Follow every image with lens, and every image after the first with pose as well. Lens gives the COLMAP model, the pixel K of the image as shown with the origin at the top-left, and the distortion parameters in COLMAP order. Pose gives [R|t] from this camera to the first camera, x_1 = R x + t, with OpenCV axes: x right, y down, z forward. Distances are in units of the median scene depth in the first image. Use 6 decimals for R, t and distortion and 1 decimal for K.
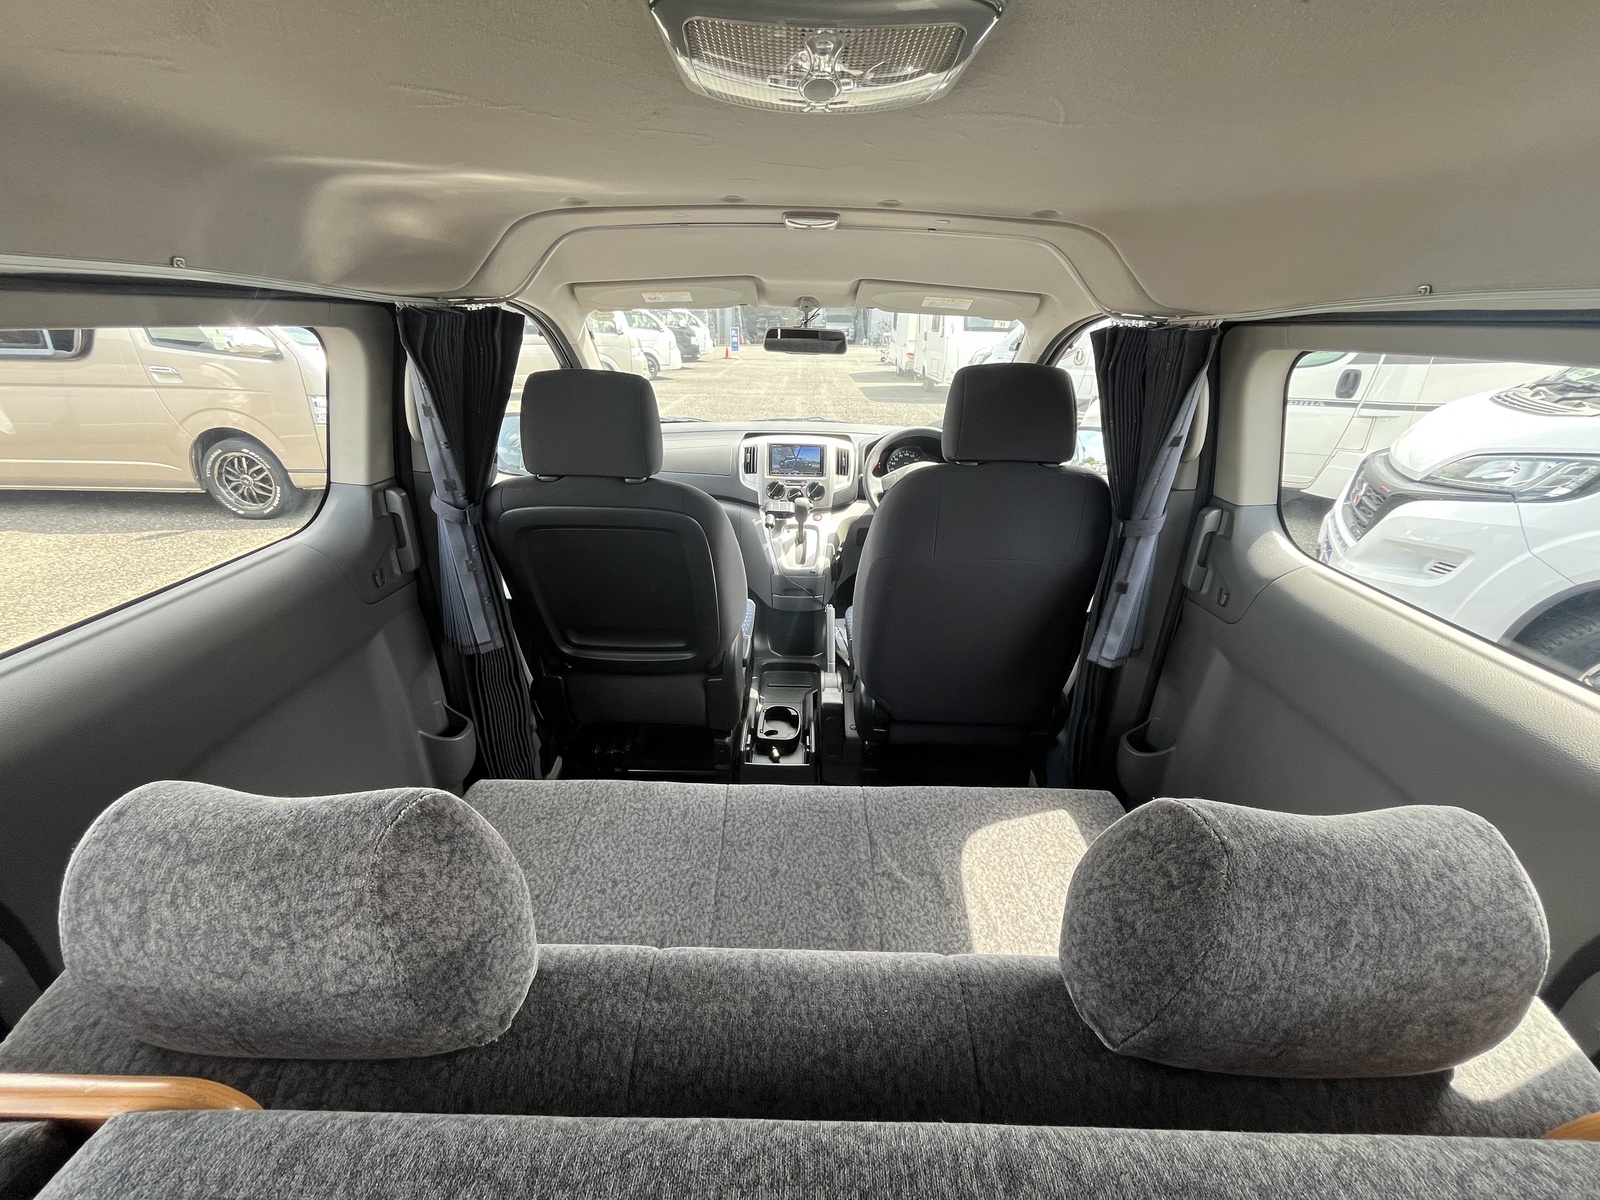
lens RADIAL K [[646.6, 0, 800.0], [0, 646.6, 600.0], [0, 0, 1]] dist [-0.010769, -0.000126]
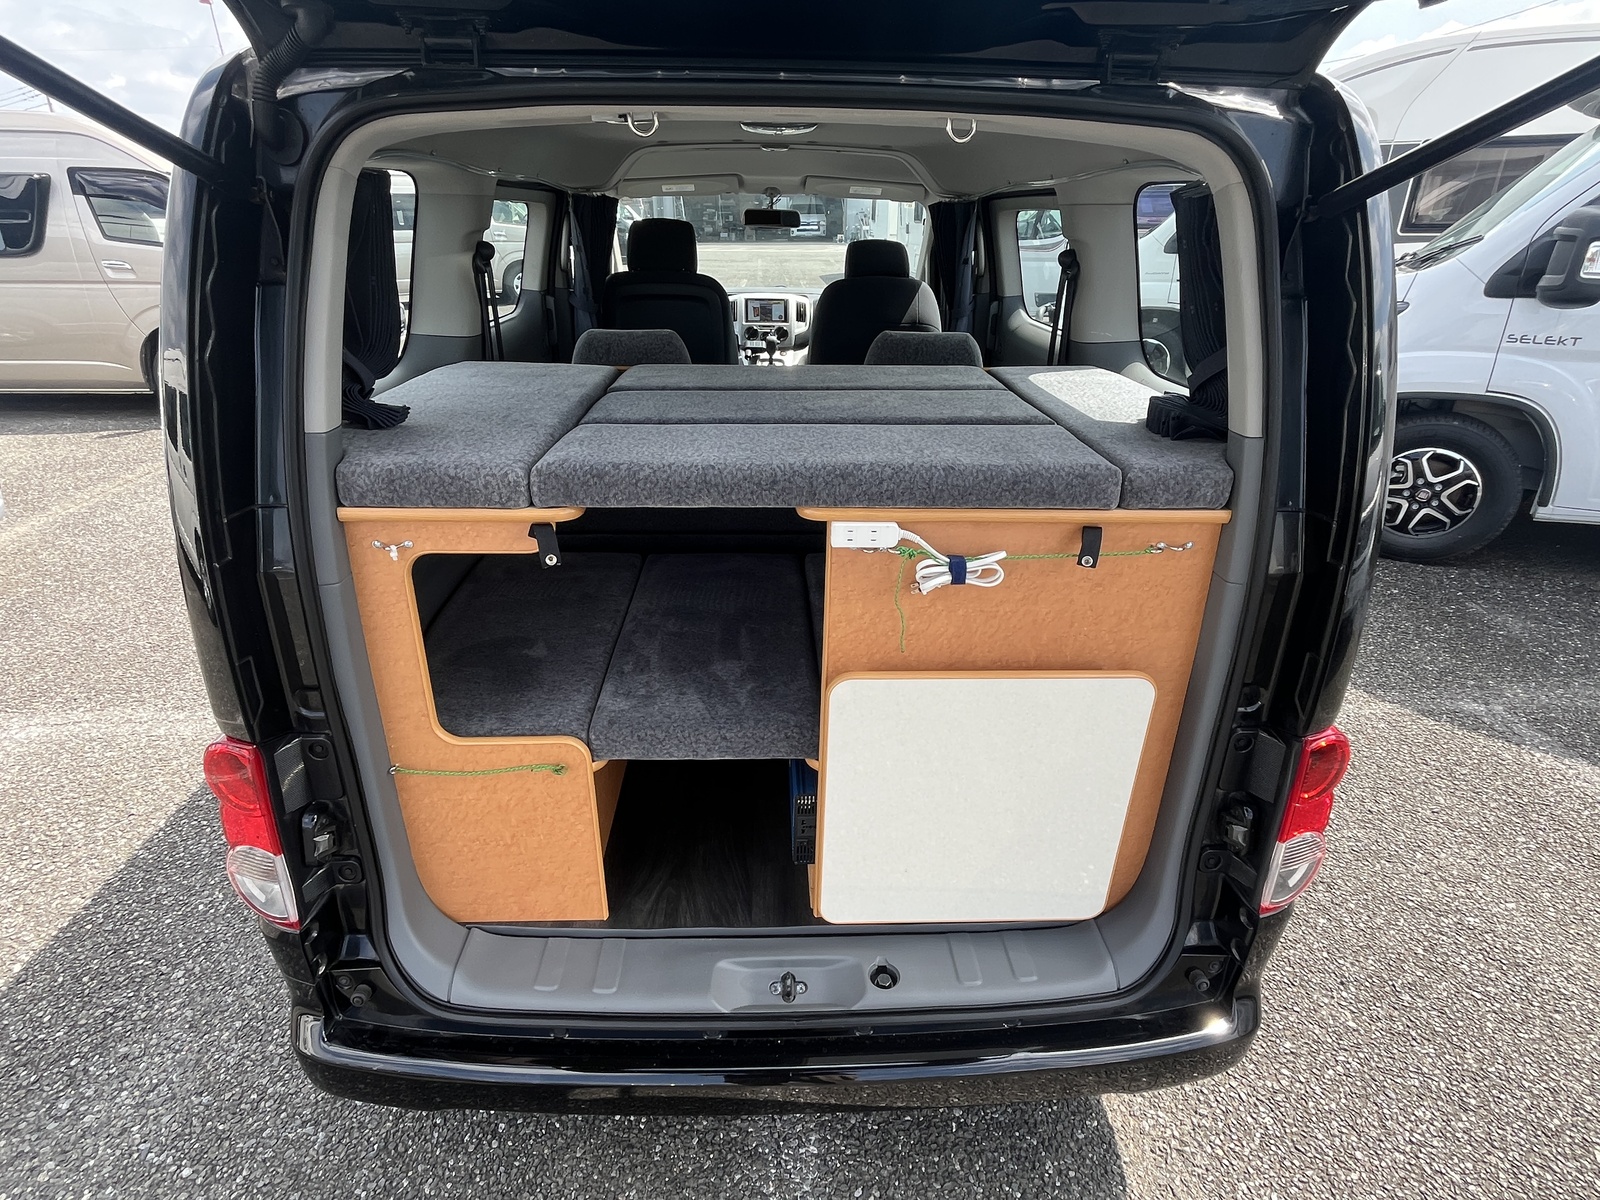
lens RADIAL K [[840.4, 0, 800.0], [0, 840.4, 600.0], [0, 0, 1]] dist [-0.009689, 0.001066]
pose [[0.999073, -0.027027, 0.033510, -0.010499], [0.026187, 0.999338, 0.025241, 0.339753], [-0.034170, -0.024340, 0.999120, -0.746394]]
